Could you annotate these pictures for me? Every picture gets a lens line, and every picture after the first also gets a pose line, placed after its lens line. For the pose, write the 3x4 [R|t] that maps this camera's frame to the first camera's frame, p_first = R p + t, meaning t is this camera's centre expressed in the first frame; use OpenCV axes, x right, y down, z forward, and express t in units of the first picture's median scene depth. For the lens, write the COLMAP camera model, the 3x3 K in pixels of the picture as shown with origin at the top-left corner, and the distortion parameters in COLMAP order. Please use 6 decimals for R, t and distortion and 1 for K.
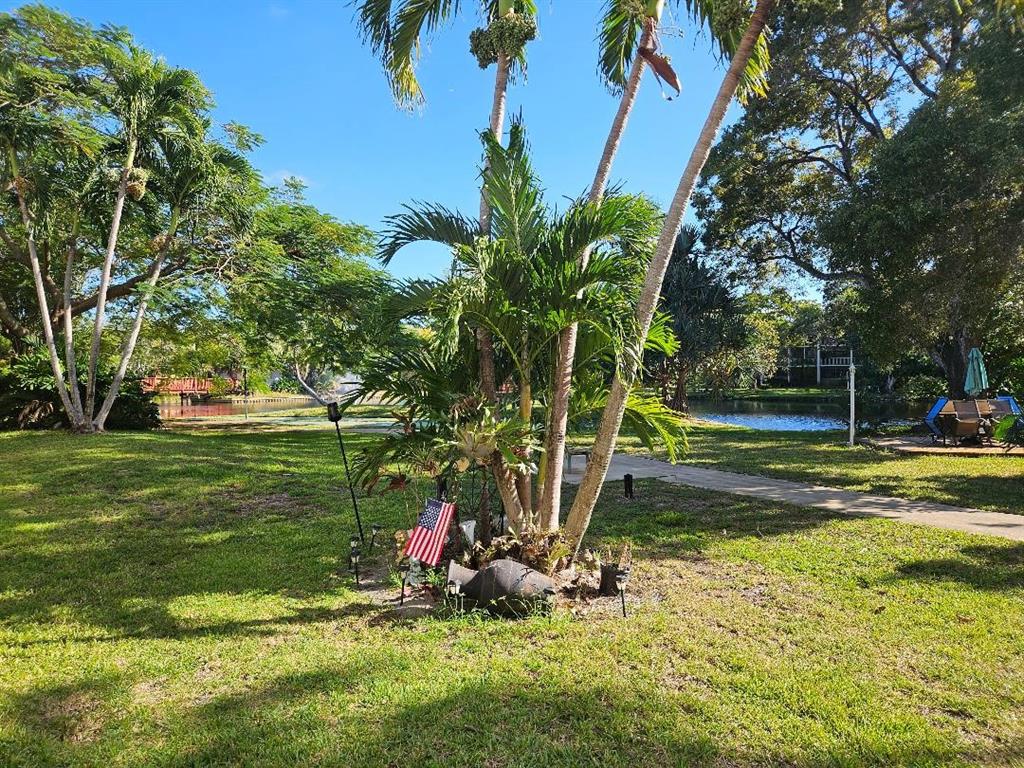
lens RADIAL K [[691.2, 0, 513.6], [0, 691.2, 389.8], [0, 0, 1]] dist [0.057712, -0.002715]
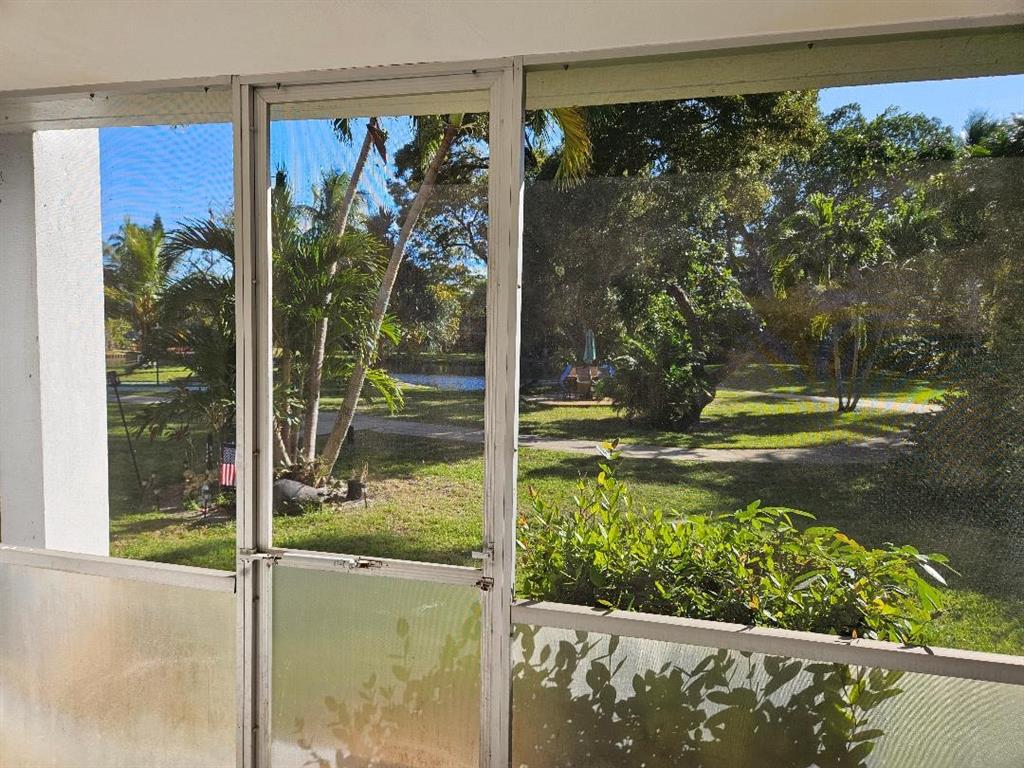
lens RADIAL K [[691.2, 0, 513.6], [0, 691.2, 389.8], [0, 0, 1]] dist [0.057712, -0.002715]
pose [[0.904680, -0.010379, 0.425966, -0.078389], [-0.012817, 0.998588, 0.051553, -0.011269], [-0.425900, -0.052098, 0.903269, -0.208721]]
